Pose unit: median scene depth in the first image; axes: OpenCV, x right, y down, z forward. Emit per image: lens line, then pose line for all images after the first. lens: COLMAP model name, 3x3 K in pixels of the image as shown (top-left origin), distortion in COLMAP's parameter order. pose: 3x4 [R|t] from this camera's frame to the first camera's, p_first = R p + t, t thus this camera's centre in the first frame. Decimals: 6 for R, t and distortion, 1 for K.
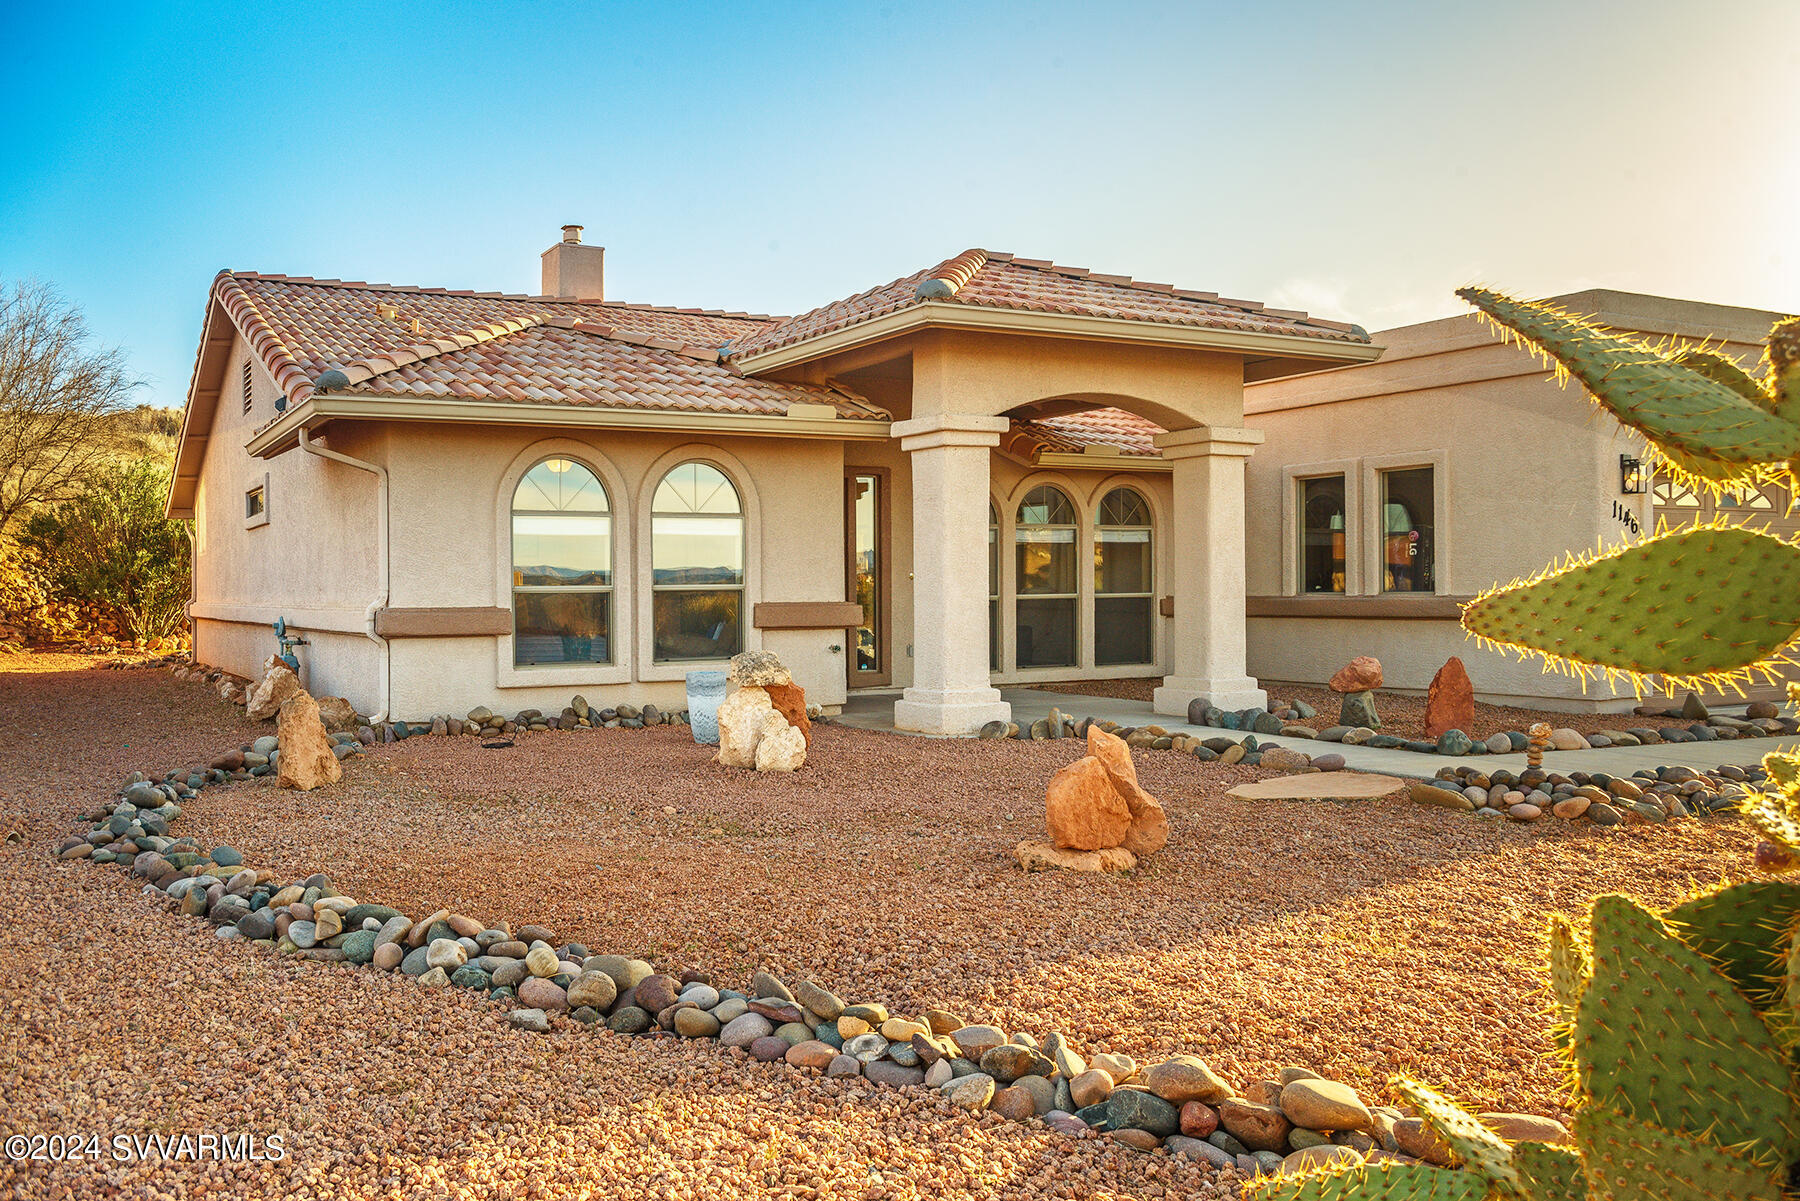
lens RADIAL K [[1400.0, 0, 648.3], [0, 1400.0, 595.0], [0, 0, 1]] dist [0.000929, 0.000636]
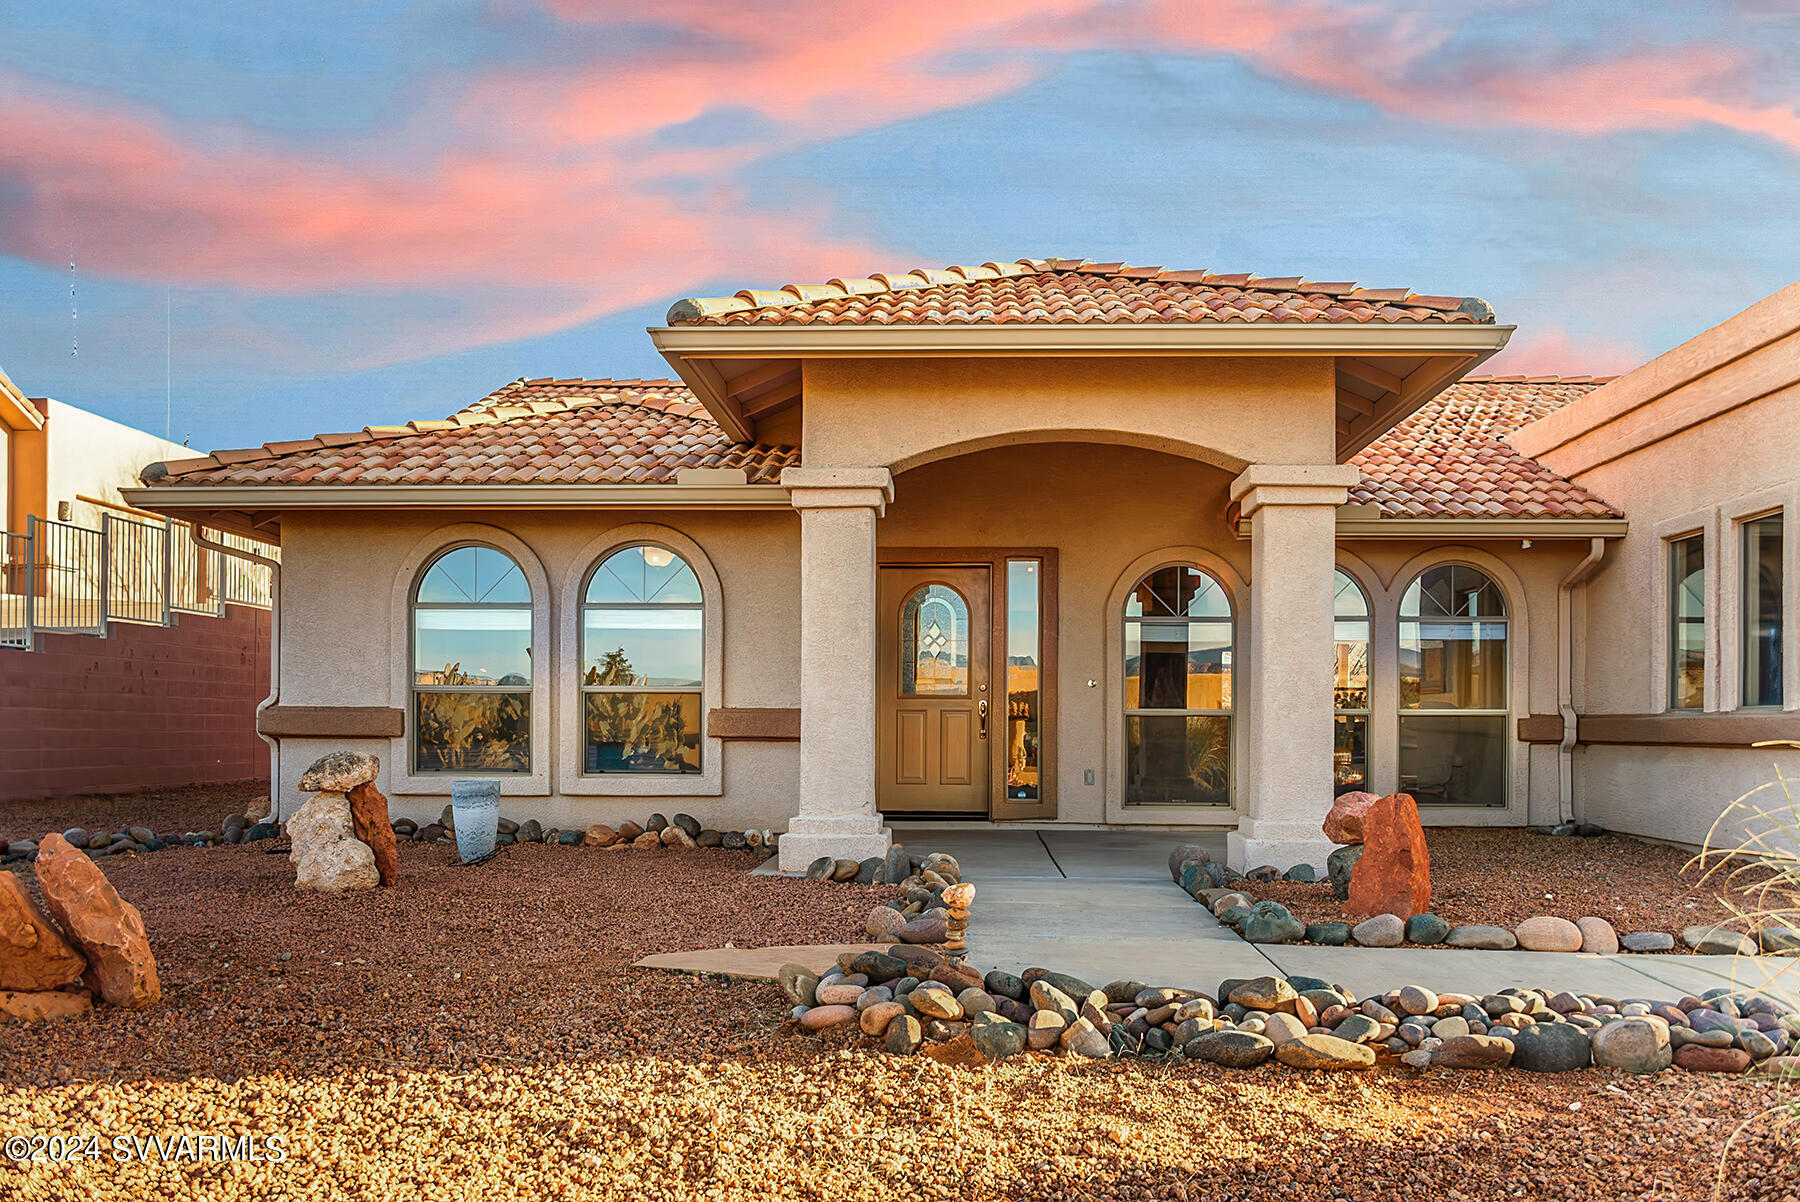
lens RADIAL K [[1495.2, 0, 901.1], [0, 1495.2, 712.0], [0, 0, 1]] dist [-0.007430, 0.002043]
pose [[0.893045, 0.008769, -0.449883, 0.607894], [-0.013693, 0.999877, -0.007691, 0.013897], [0.449760, 0.013029, 0.893055, 0.252949]]
